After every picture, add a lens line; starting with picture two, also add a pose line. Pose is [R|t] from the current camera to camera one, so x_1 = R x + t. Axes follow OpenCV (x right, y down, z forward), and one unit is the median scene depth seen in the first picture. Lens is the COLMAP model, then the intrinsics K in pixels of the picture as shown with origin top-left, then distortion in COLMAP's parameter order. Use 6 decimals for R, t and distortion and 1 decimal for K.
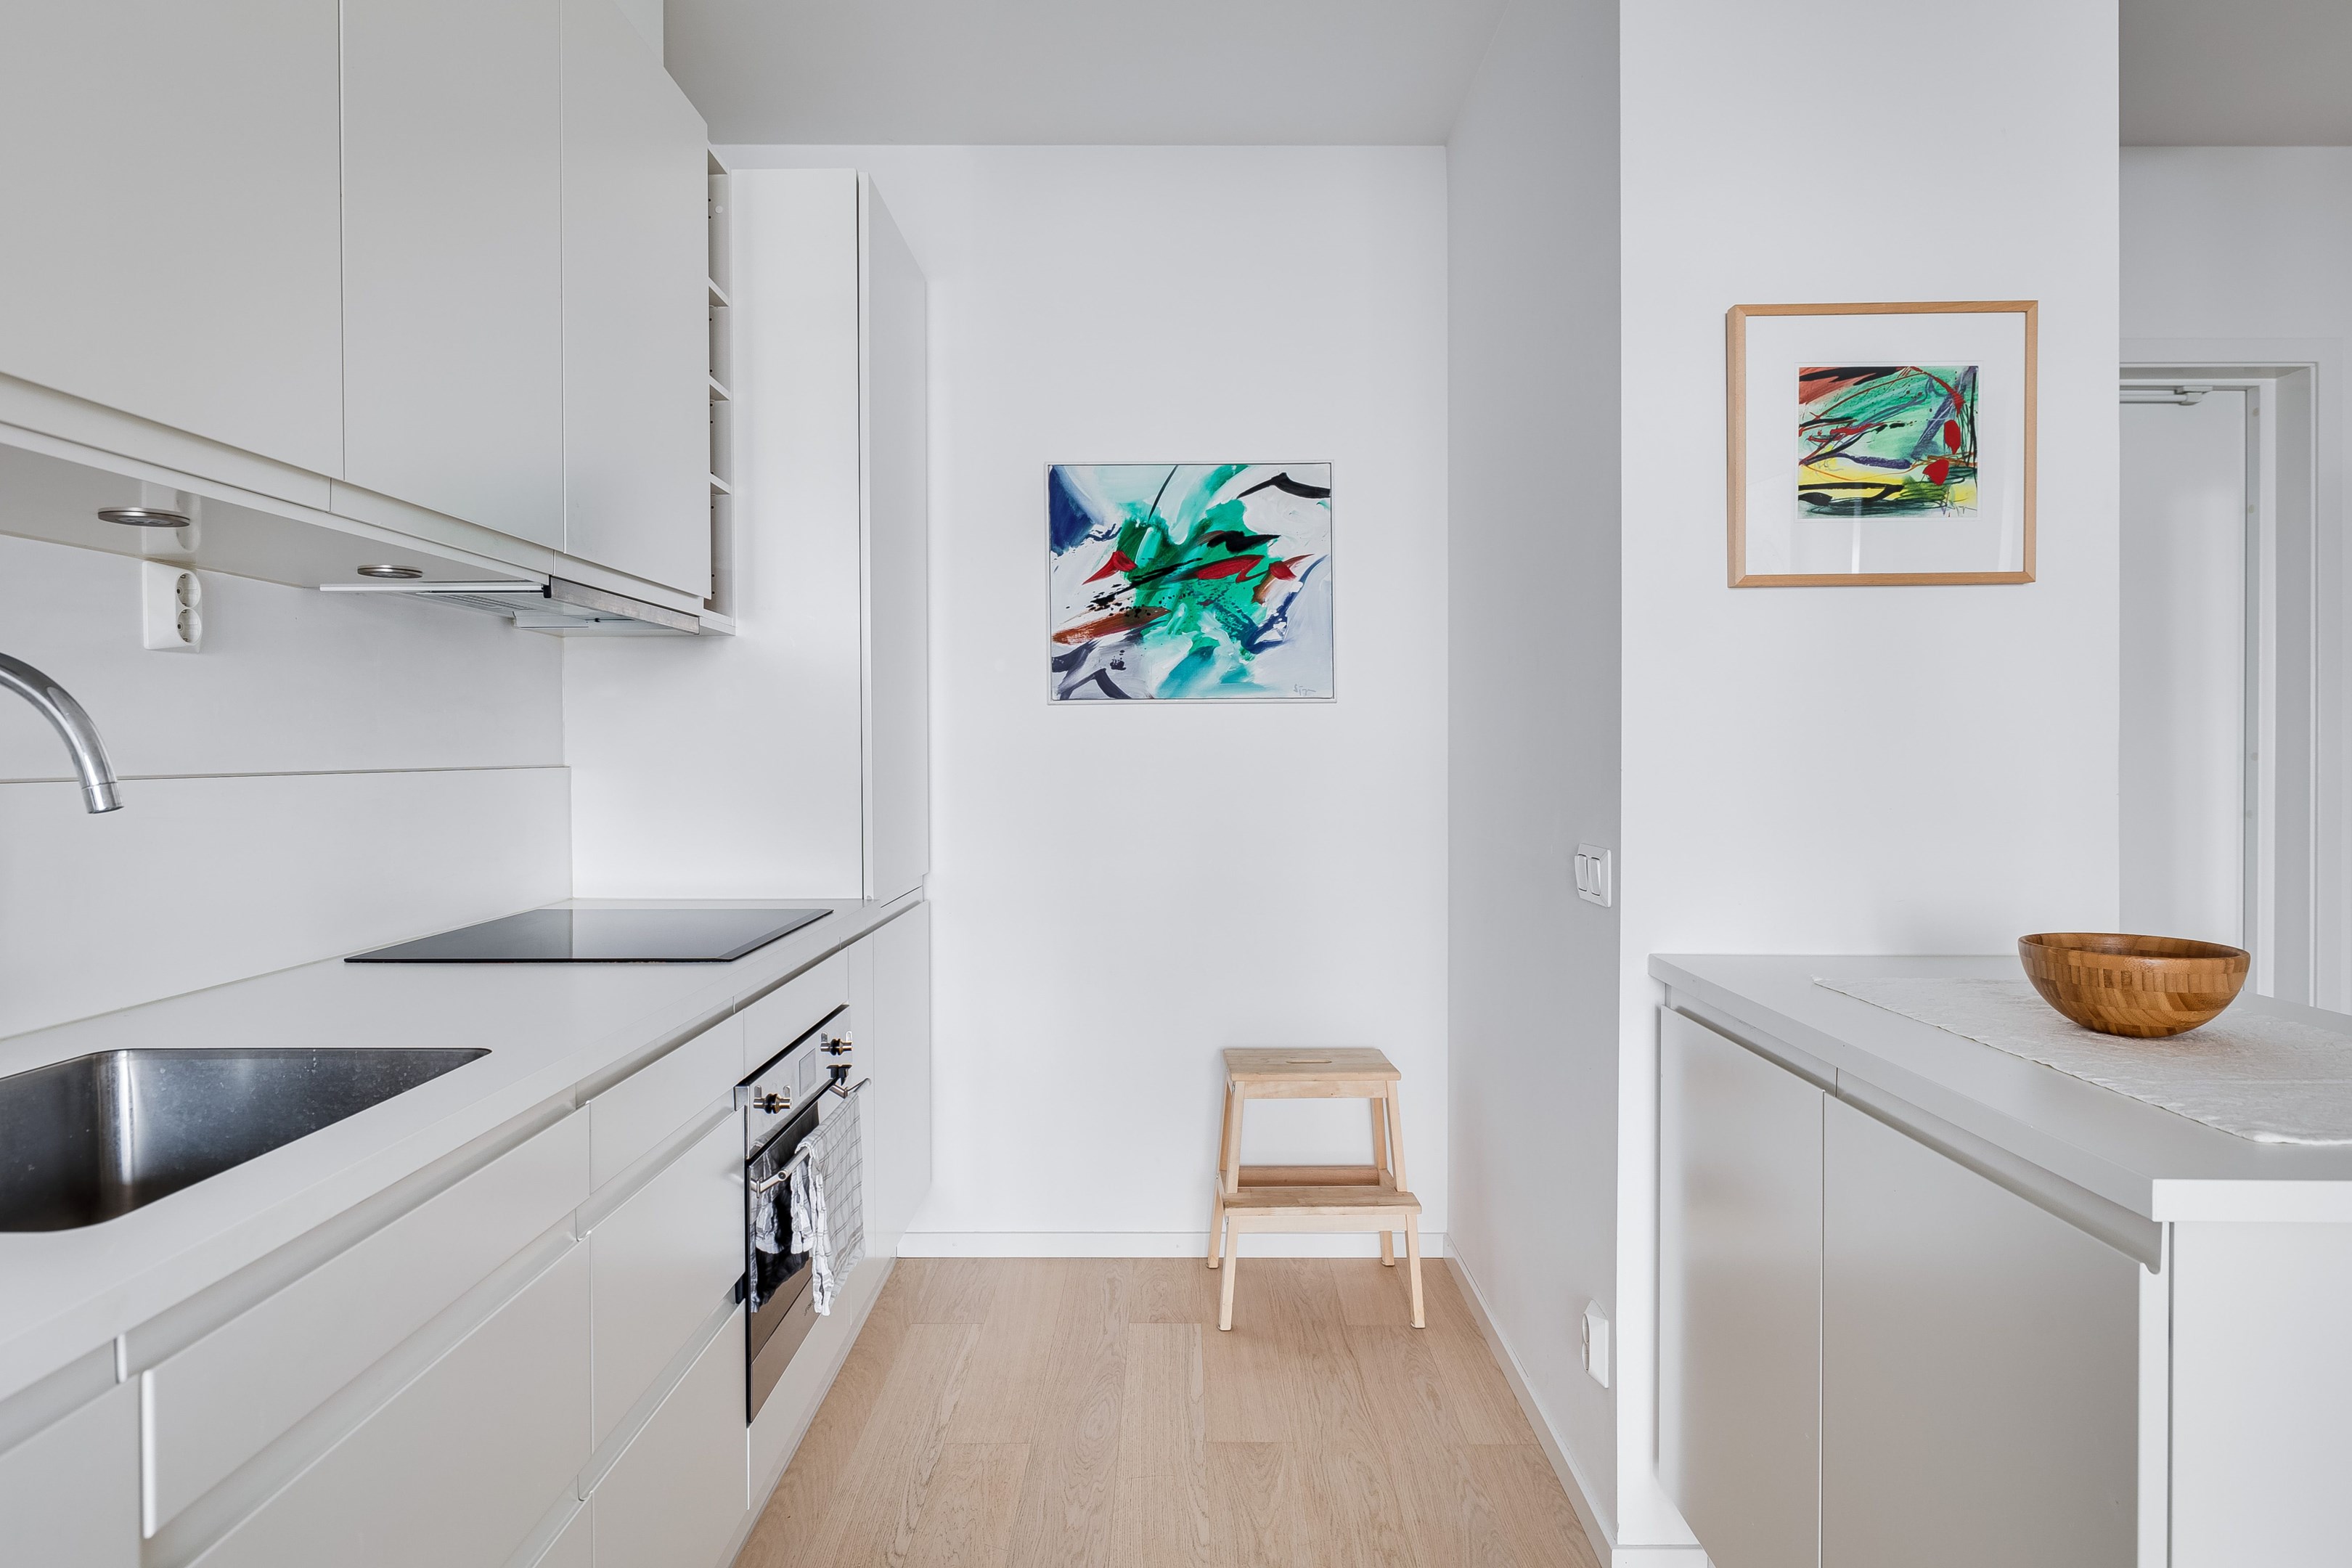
lens RADIAL K [[1424.4, 0, 1170.3], [0, 1424.4, 757.1], [0, 0, 1]] dist [-0.020166, 0.025544]
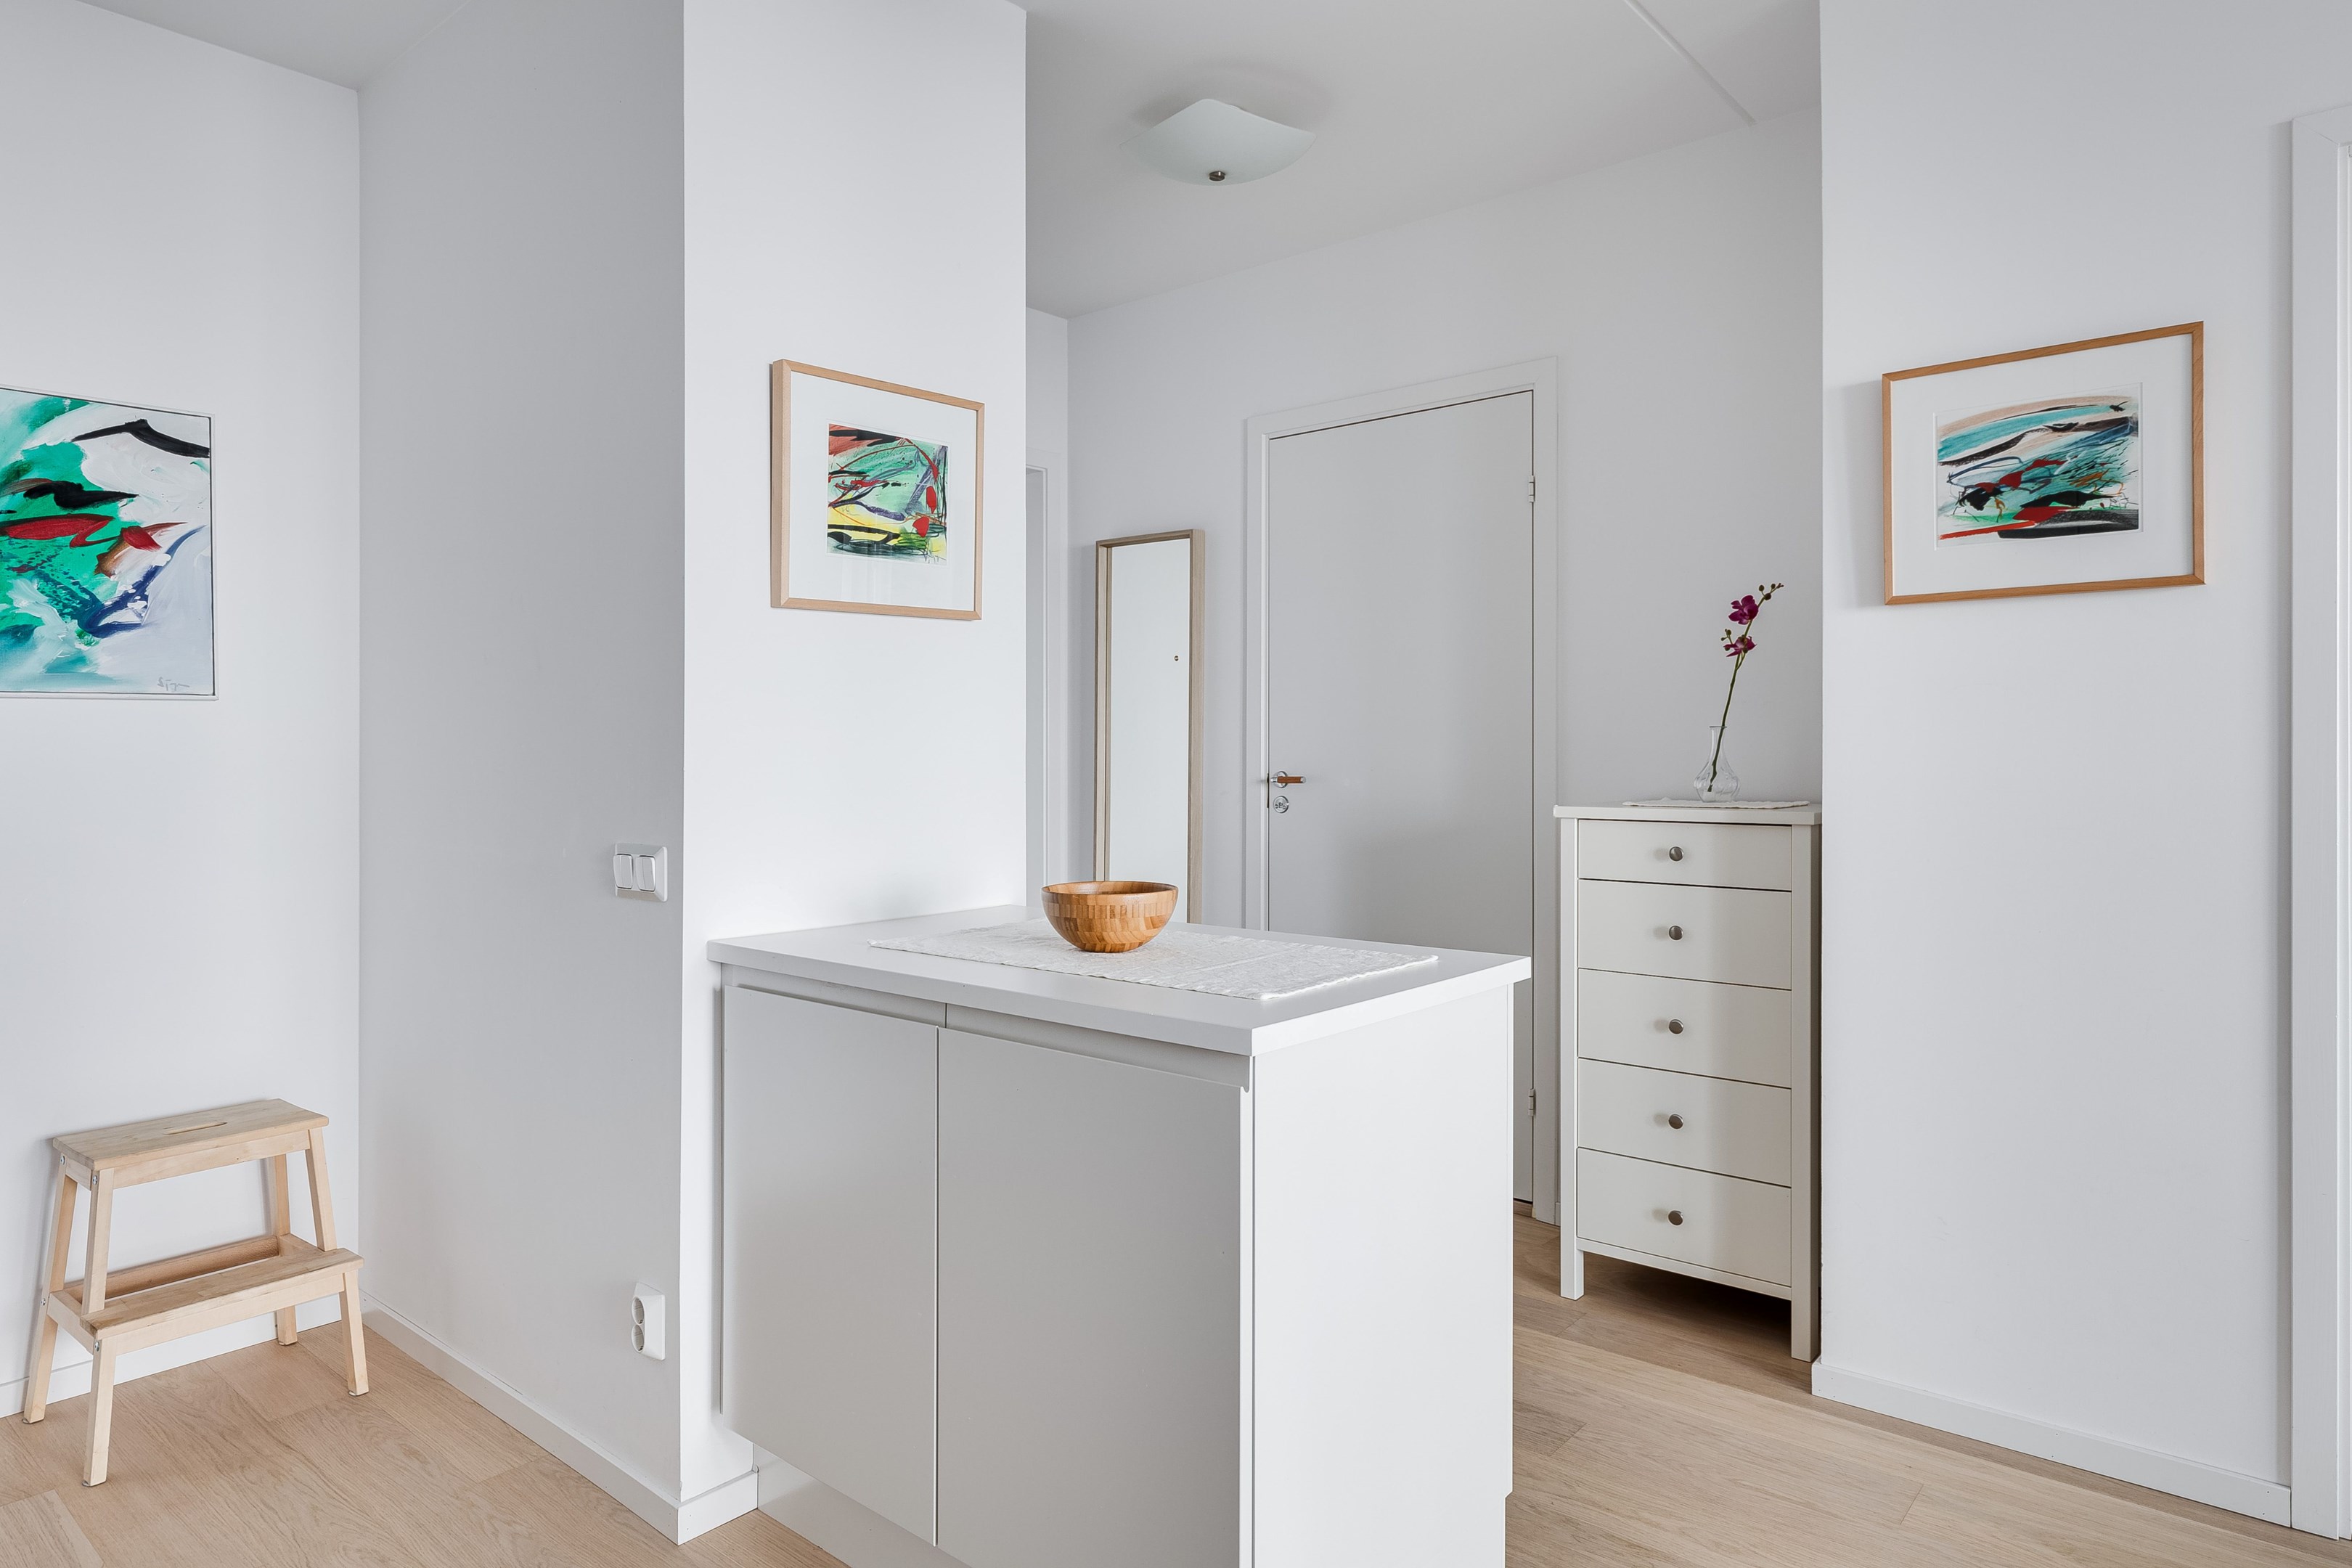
lens RADIAL K [[1389.9, 0, 1176.9], [0, 1389.9, 757.9], [0, 0, 1]] dist [-0.001560, 0.001231]
pose [[0.645836, -0.009928, 0.763411, -0.192702], [0.011847, 0.999925, 0.002981, 0.000406], [-0.763384, 0.007119, 0.645906, 0.035596]]
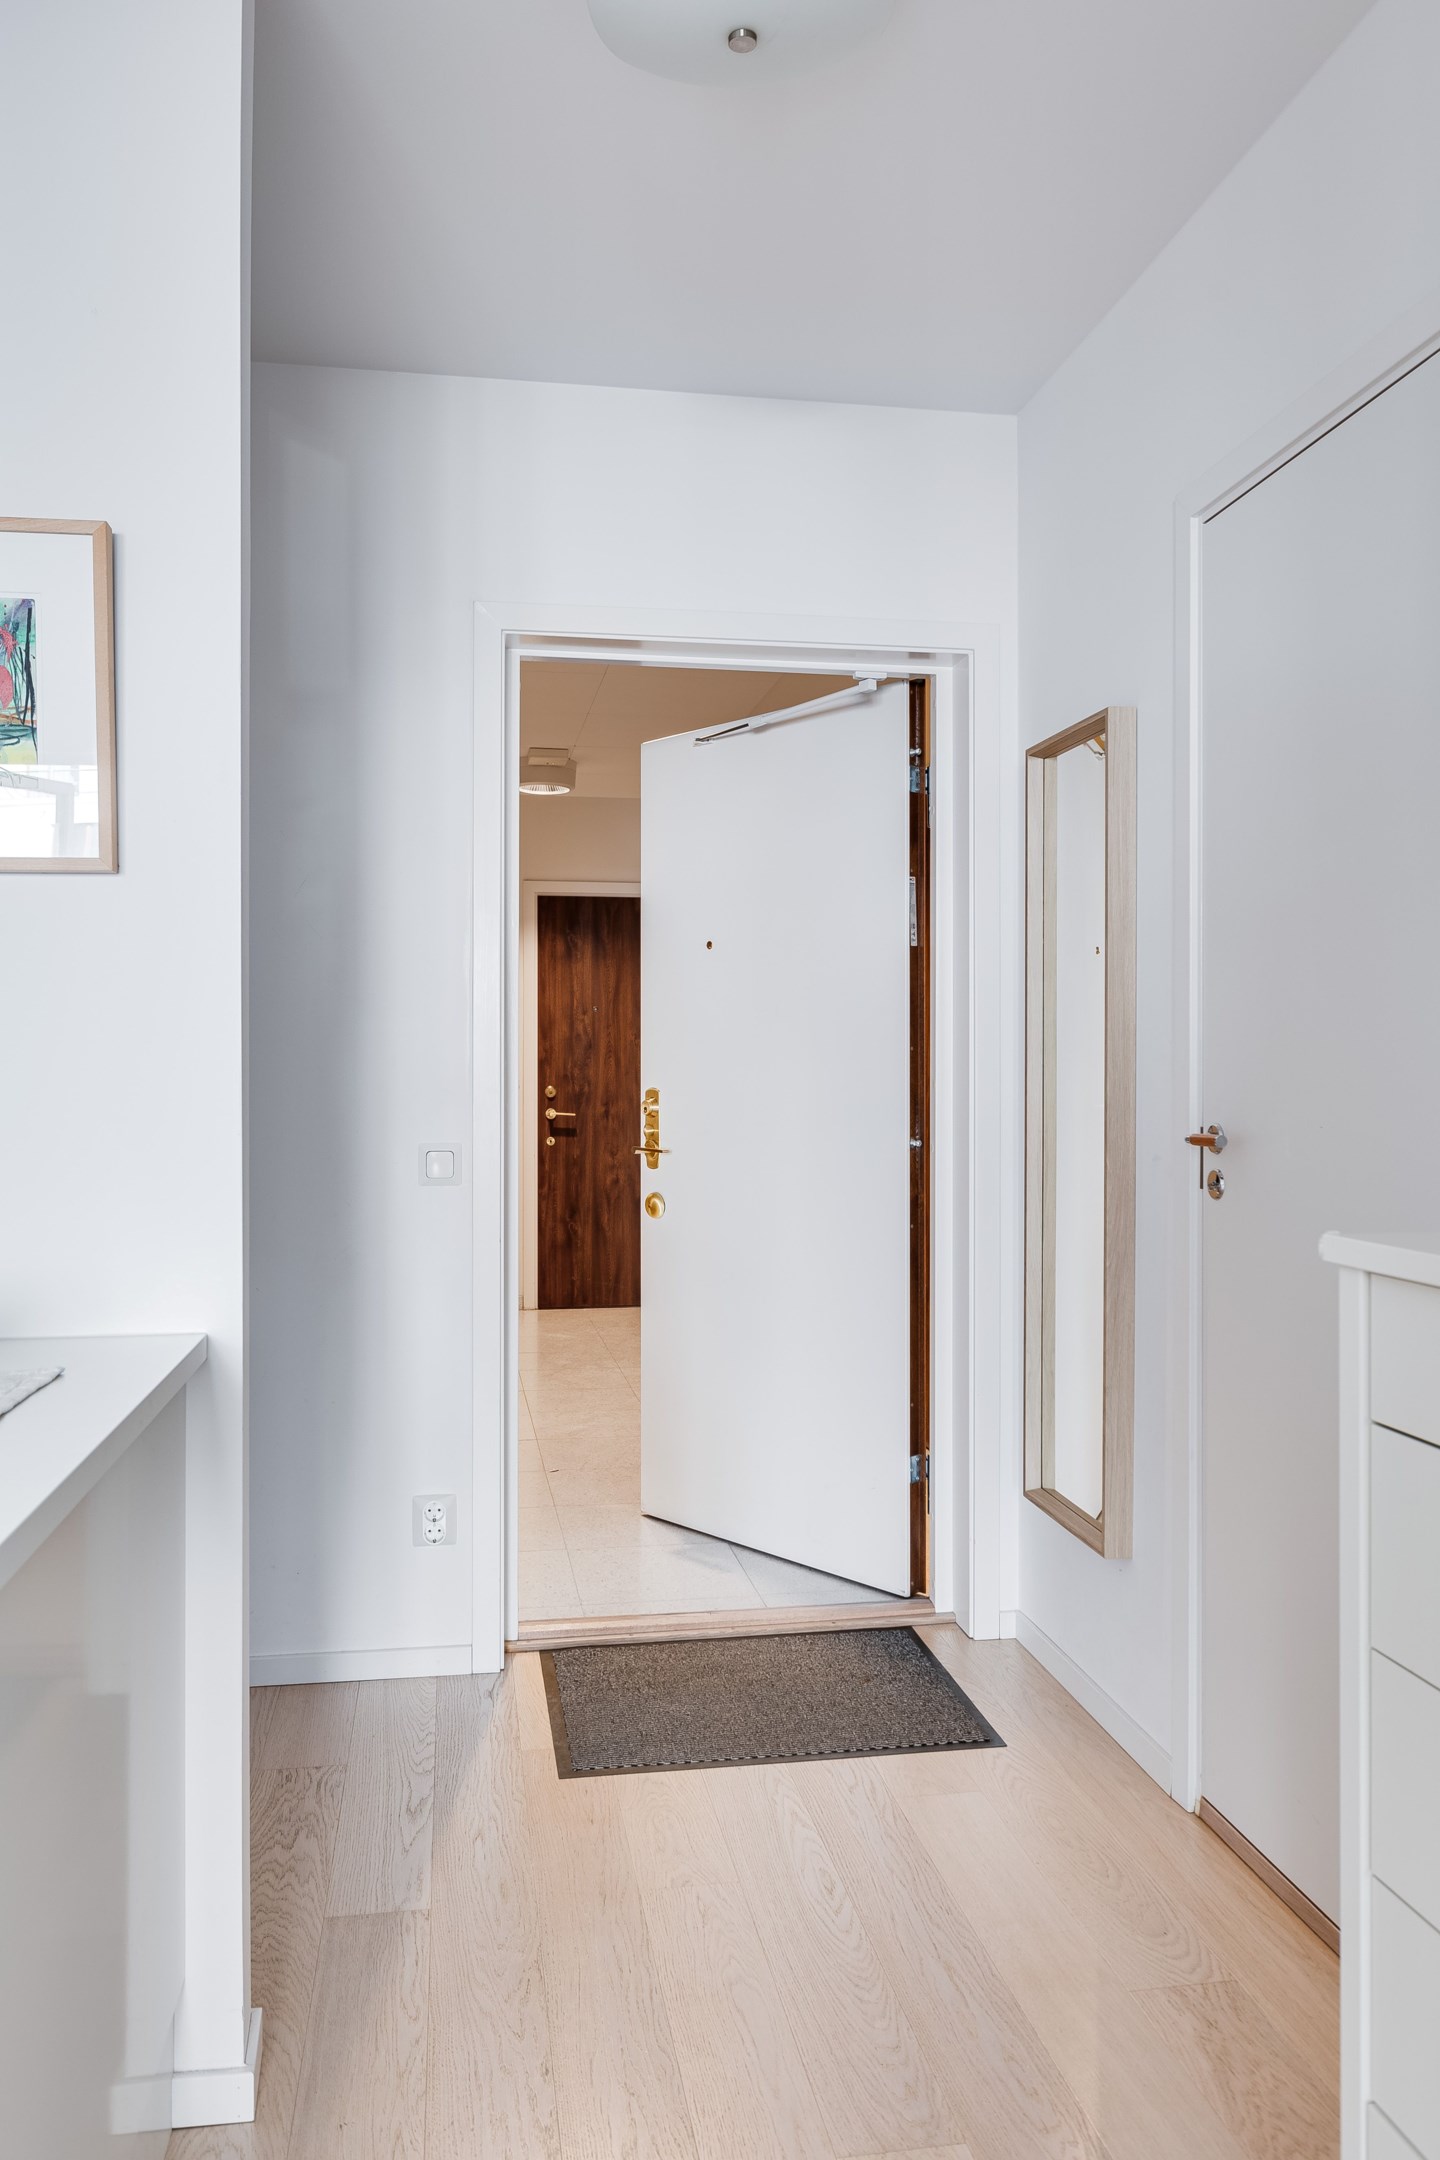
lens RADIAL K [[1611.1, 0, 720.0], [0, 1611.1, 1080.0], [0, 0, 1]] dist [-0.012090, -0.002180]
pose [[0.984900, -0.000003, 0.173125, 0.618805], [-0.000024, 1.000000, 0.000153, -0.004820], [-0.173125, -0.000155, 0.984900, 0.036189]]
